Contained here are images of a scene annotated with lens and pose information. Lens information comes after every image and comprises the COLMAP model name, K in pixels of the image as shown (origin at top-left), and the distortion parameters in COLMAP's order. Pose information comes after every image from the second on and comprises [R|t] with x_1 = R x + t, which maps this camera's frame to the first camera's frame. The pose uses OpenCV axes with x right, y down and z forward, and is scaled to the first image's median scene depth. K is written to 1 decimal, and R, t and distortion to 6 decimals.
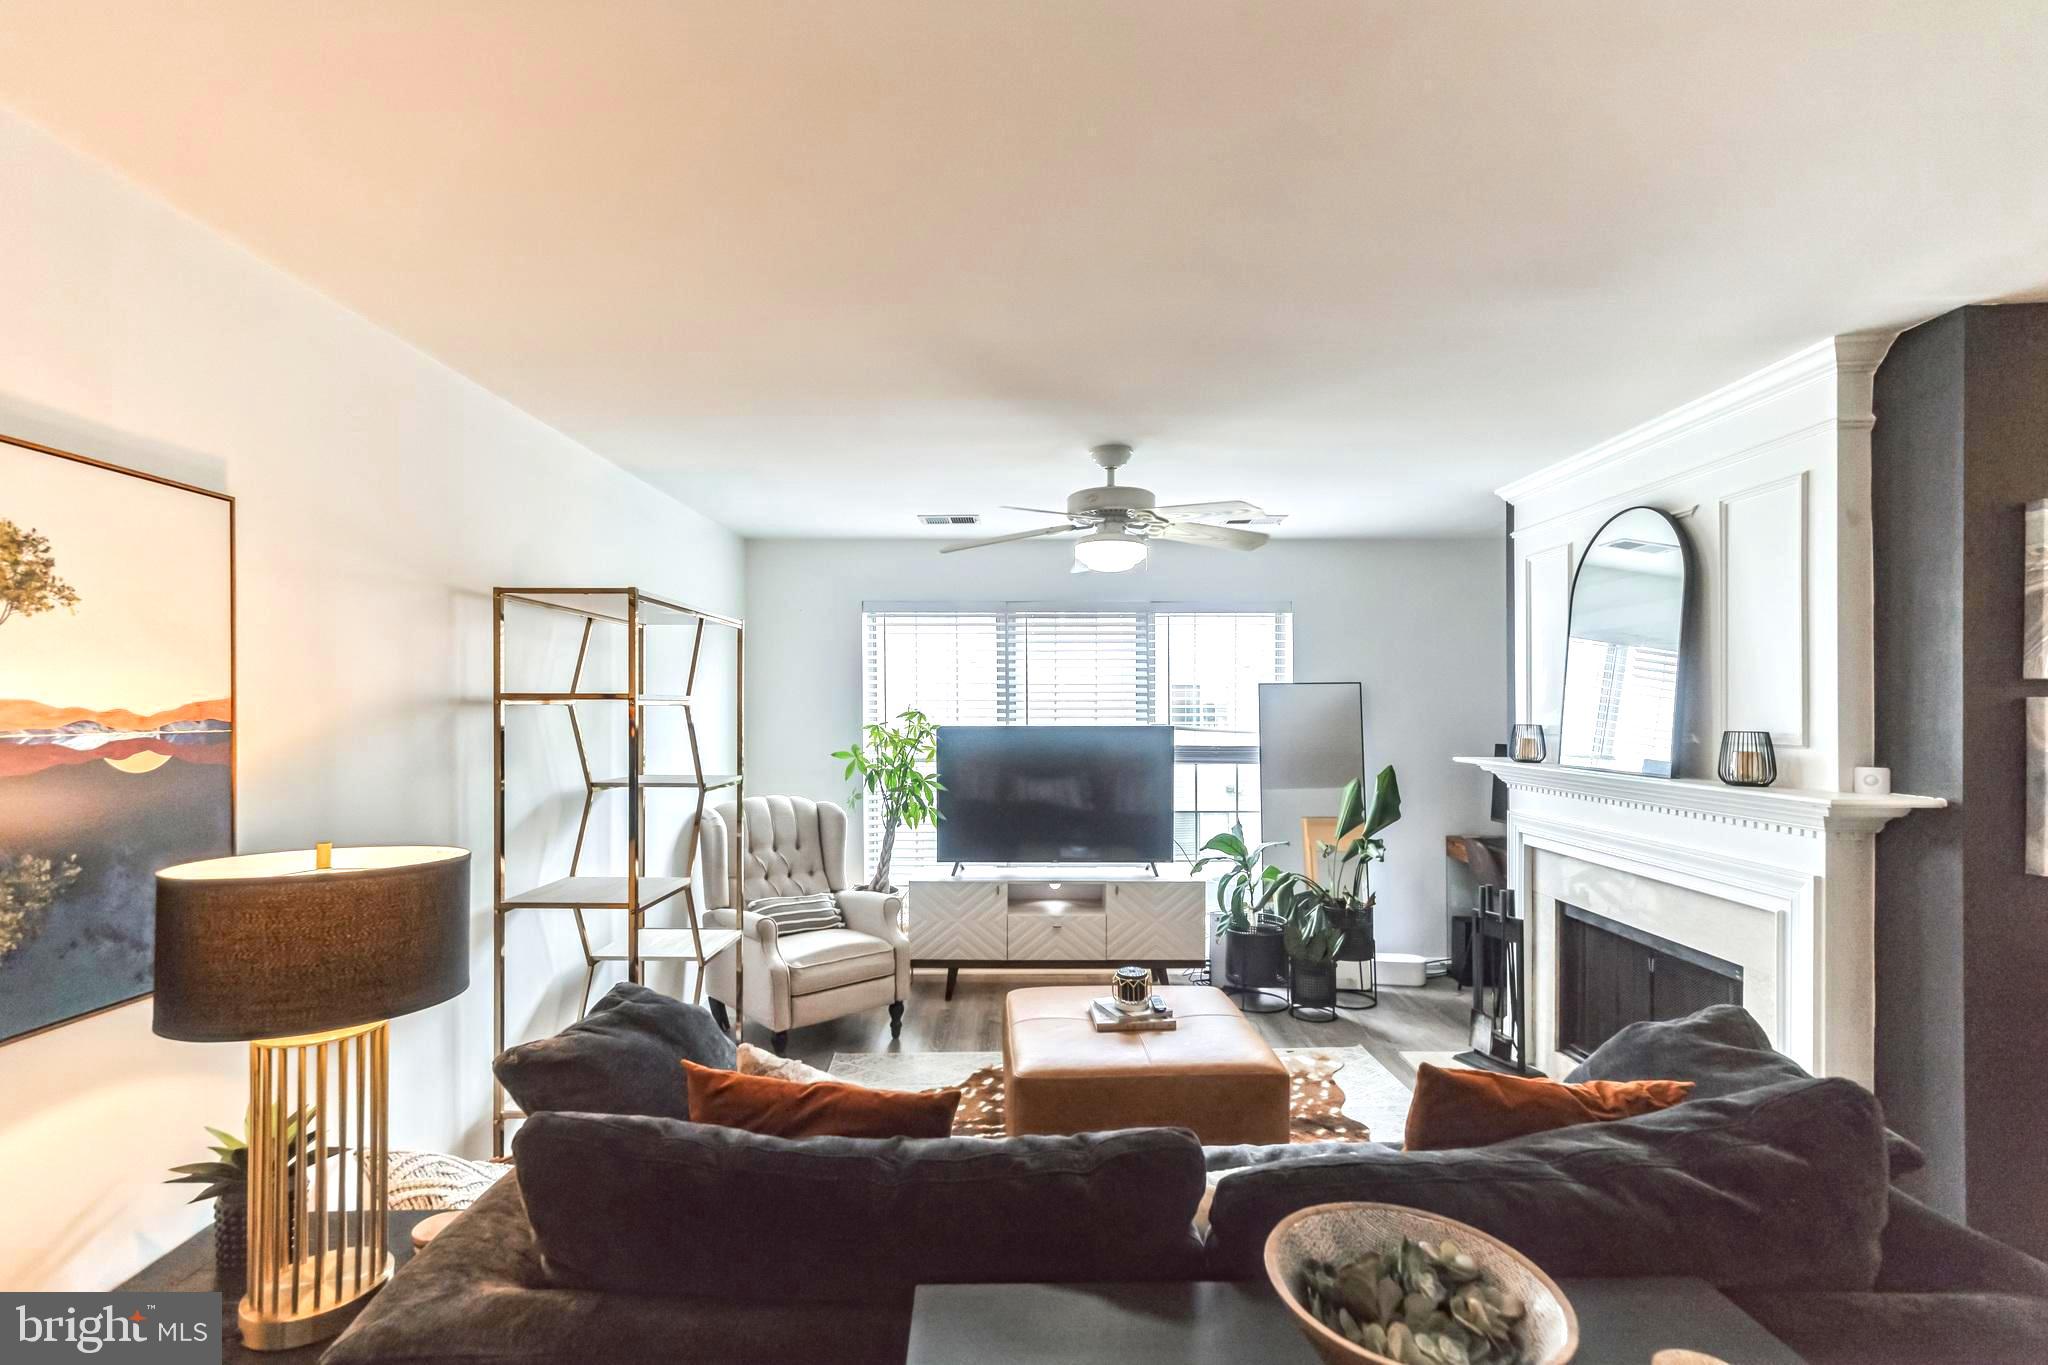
lens RADIAL K [[914.4, 0, 1037.1], [0, 914.4, 703.7], [0, 0, 1]] dist [0.014461, 0.000152]
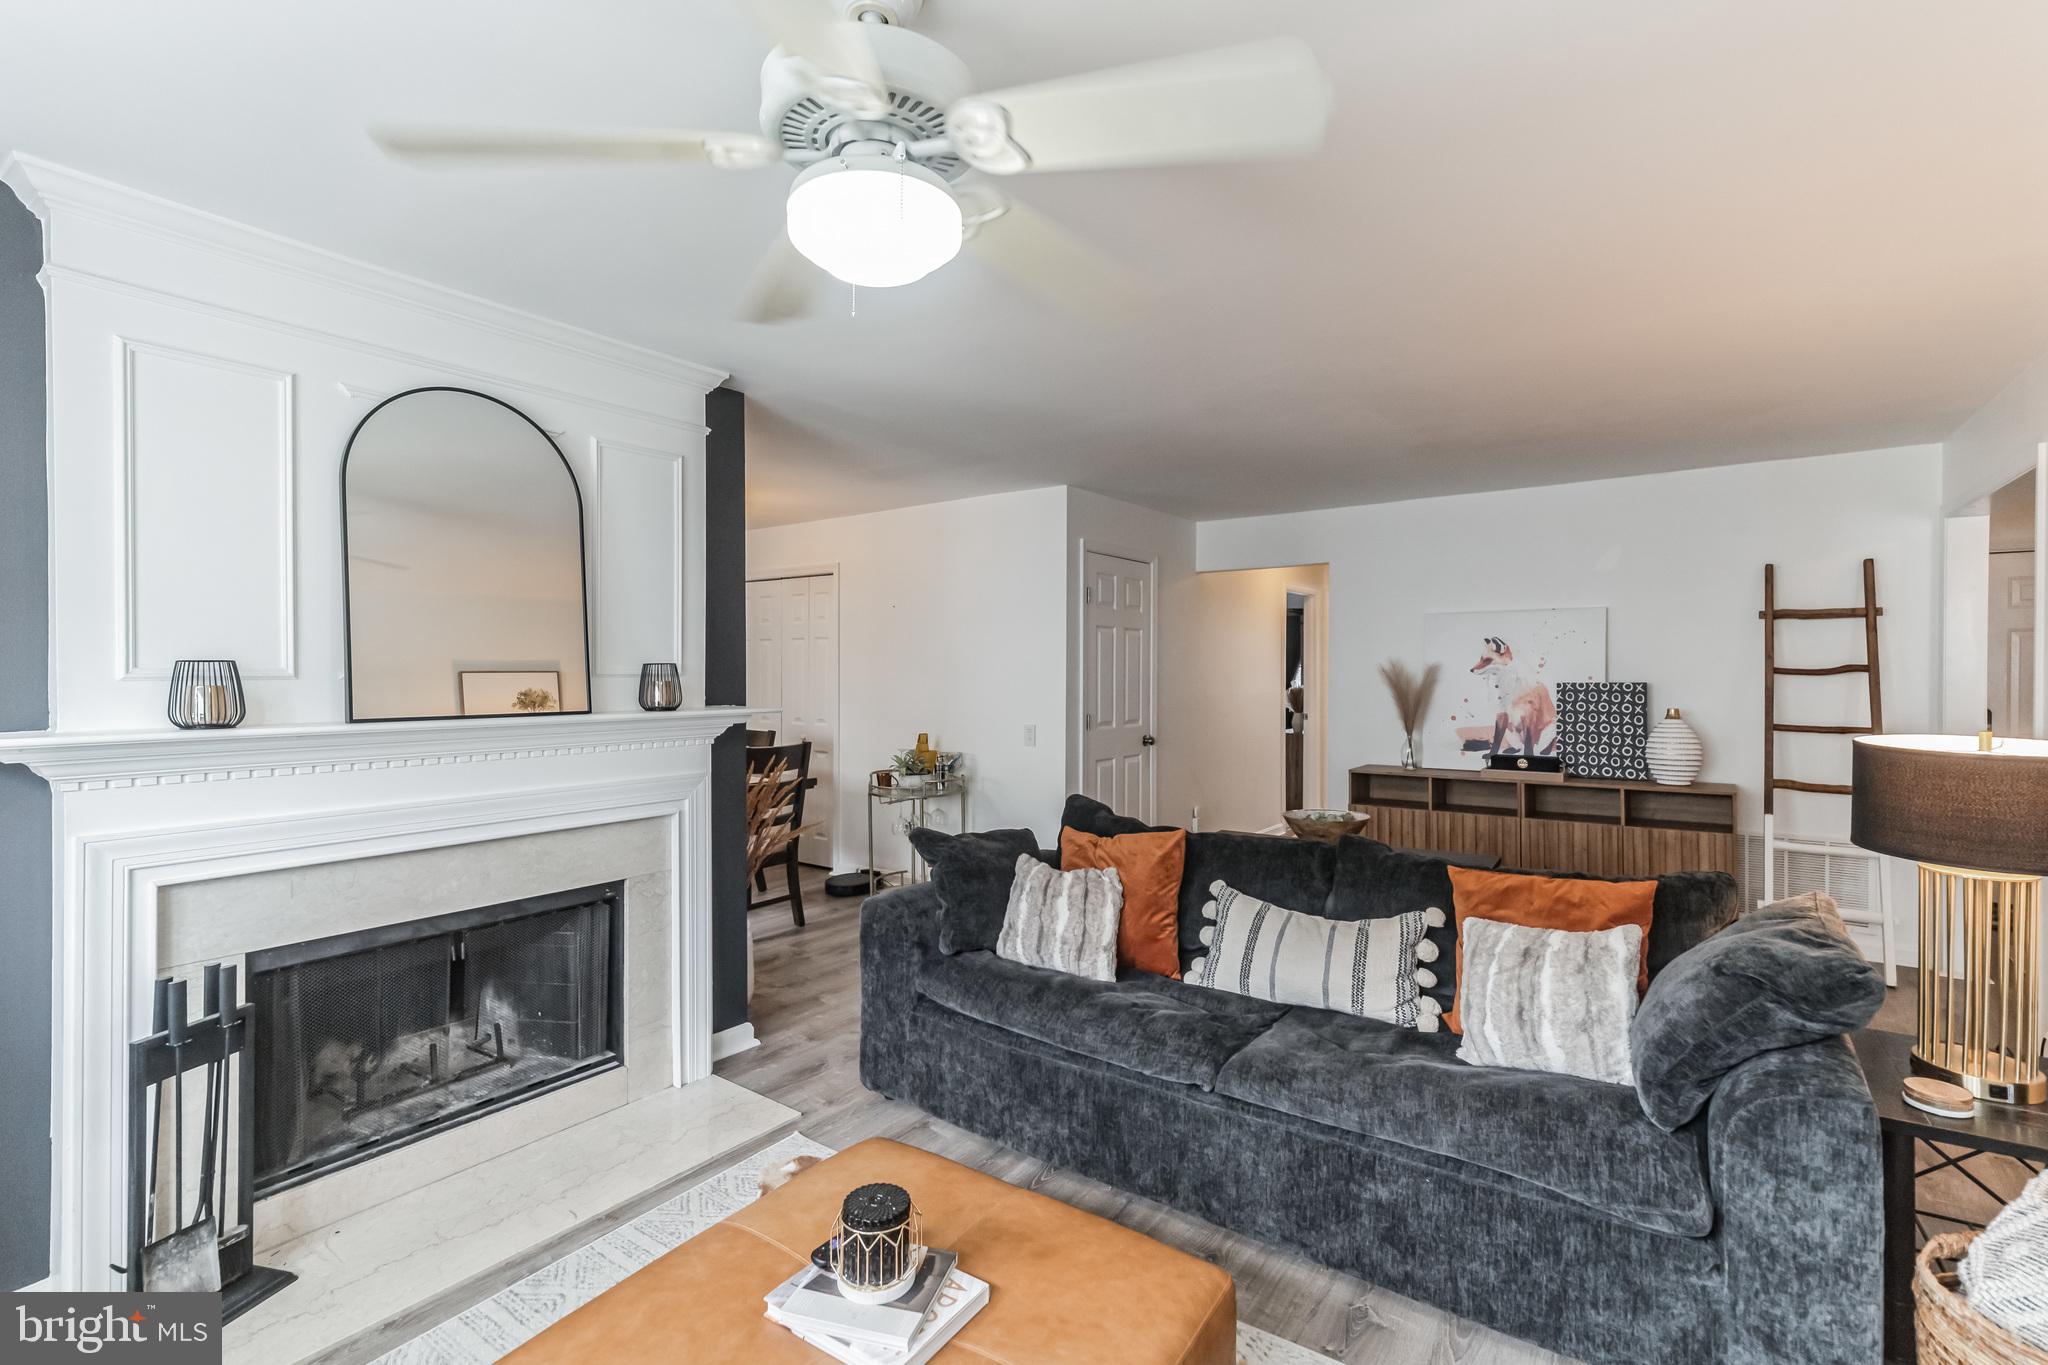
lens RADIAL K [[904.6, 0, 1024.4], [0, 904.6, 670.0], [0, 0, 1]] dist [0.009225, 0.000158]
pose [[-0.798680, 0.002964, 0.601749, -0.222354], [-0.001514, 0.999975, -0.006934, 0.038381], [-0.601754, -0.006449, -0.798655, 1.348621]]
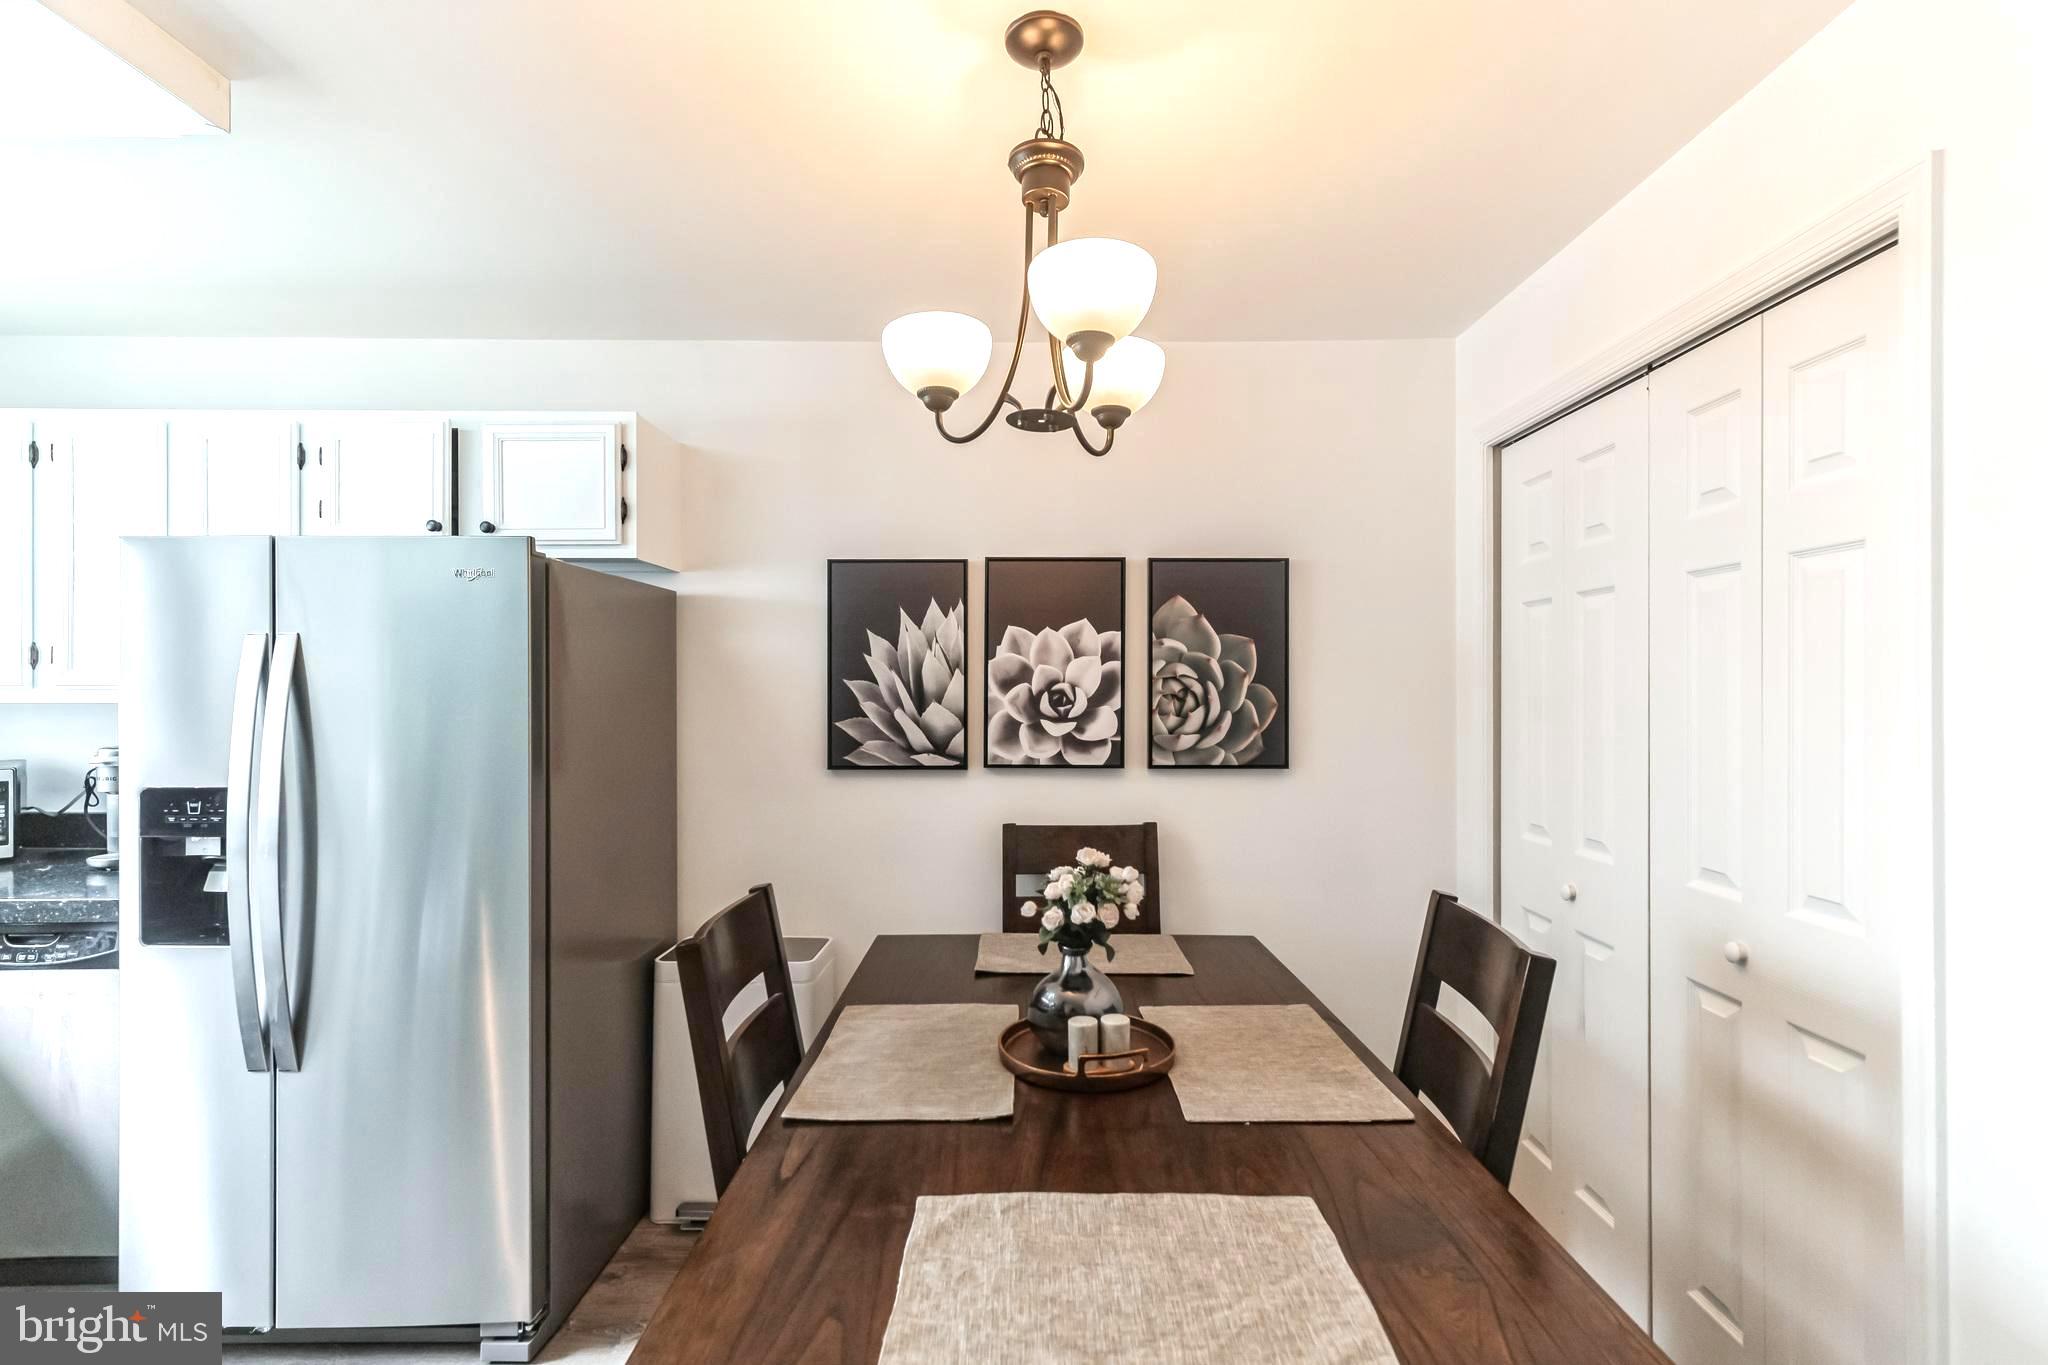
lens RADIAL K [[928.4, 0, 1021.6], [0, 928.4, 684.9], [0, 0, 1]] dist [0.001301, 0.000198]
pose [[0.015945, 0.008991, 0.999832, 0.882393], [-0.006614, 0.999939, -0.008887, 0.032296], [-0.999851, -0.006471, 0.016004, 0.403070]]
